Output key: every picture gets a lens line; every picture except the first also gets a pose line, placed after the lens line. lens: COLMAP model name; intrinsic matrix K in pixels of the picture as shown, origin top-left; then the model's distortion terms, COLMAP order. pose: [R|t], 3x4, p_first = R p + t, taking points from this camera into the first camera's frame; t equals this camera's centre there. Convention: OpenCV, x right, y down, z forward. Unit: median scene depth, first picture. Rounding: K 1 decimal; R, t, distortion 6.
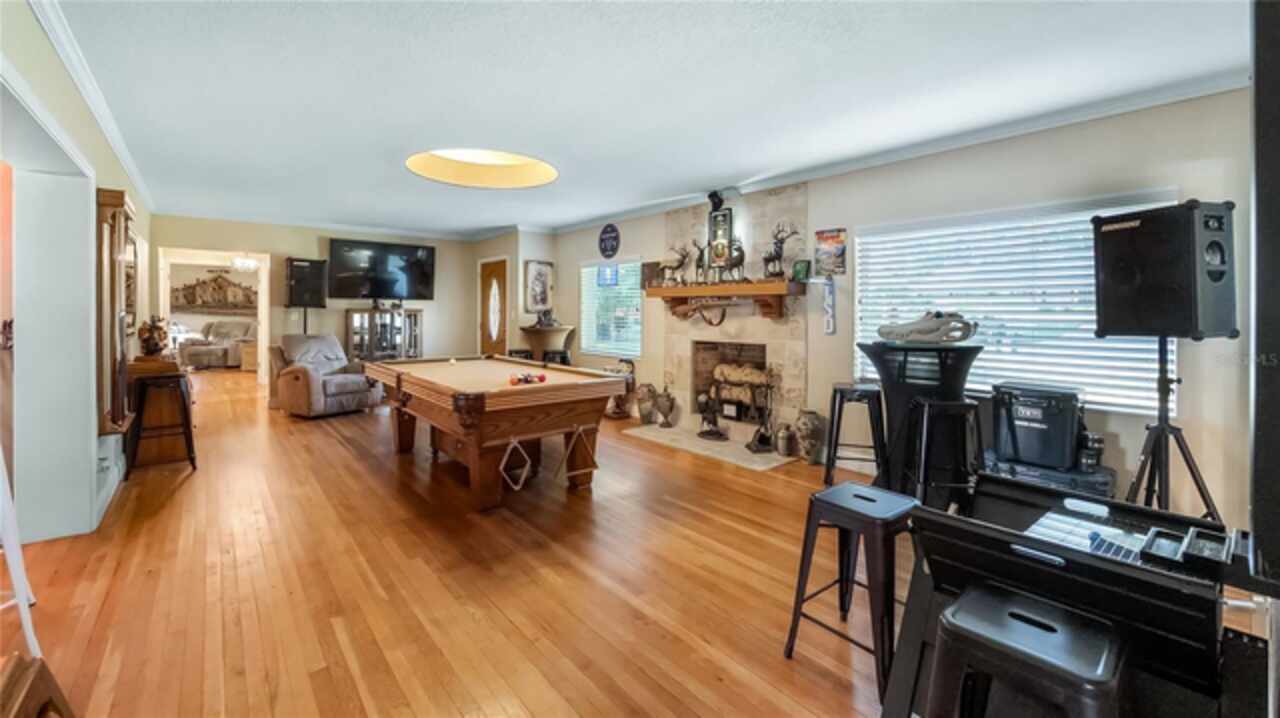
lens RADIAL K [[513.5, 0, 634.6], [0, 513.5, 335.4], [0, 0, 1]] dist [-0.003160, -0.000135]
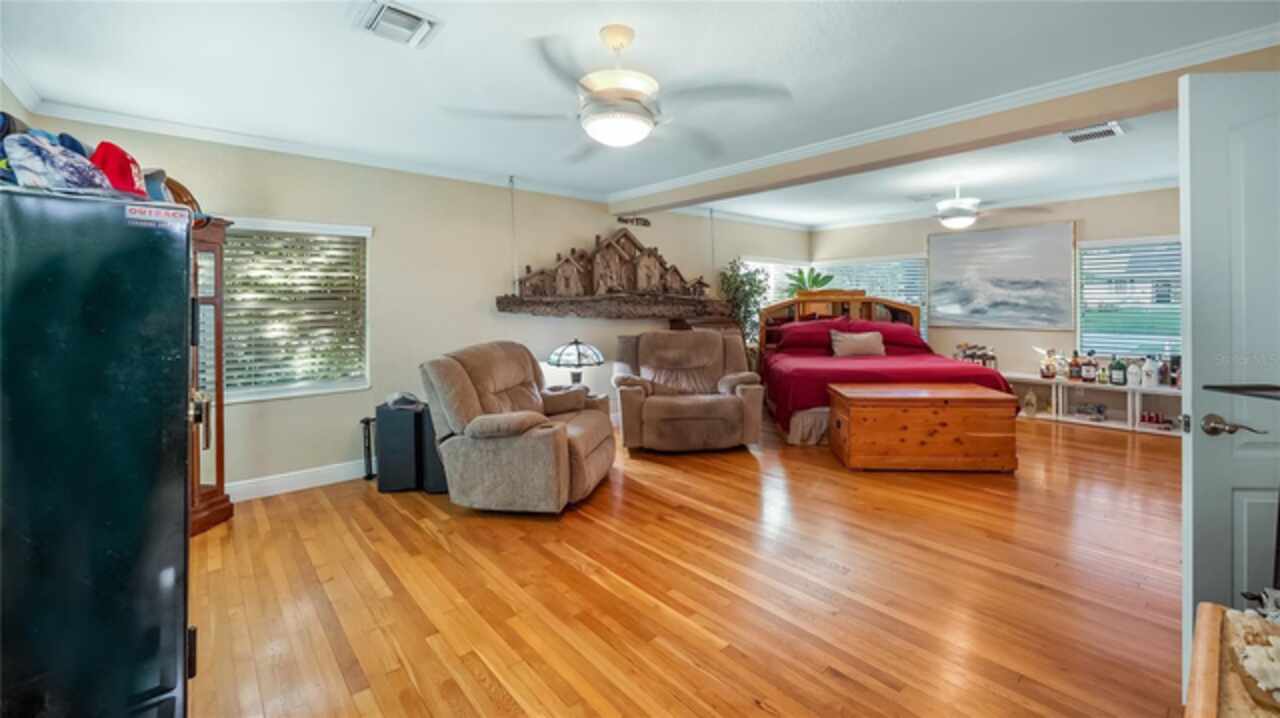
lens RADIAL K [[513.5, 0, 648.3], [0, 513.5, 336.8], [0, 0, 1]] dist [-0.003160, -0.000135]
pose [[0.999627, -0.012837, 0.024122, -0.821582], [0.012553, 0.999850, 0.011900, -0.029969], [-0.024271, -0.011593, 0.999638, 0.561339]]
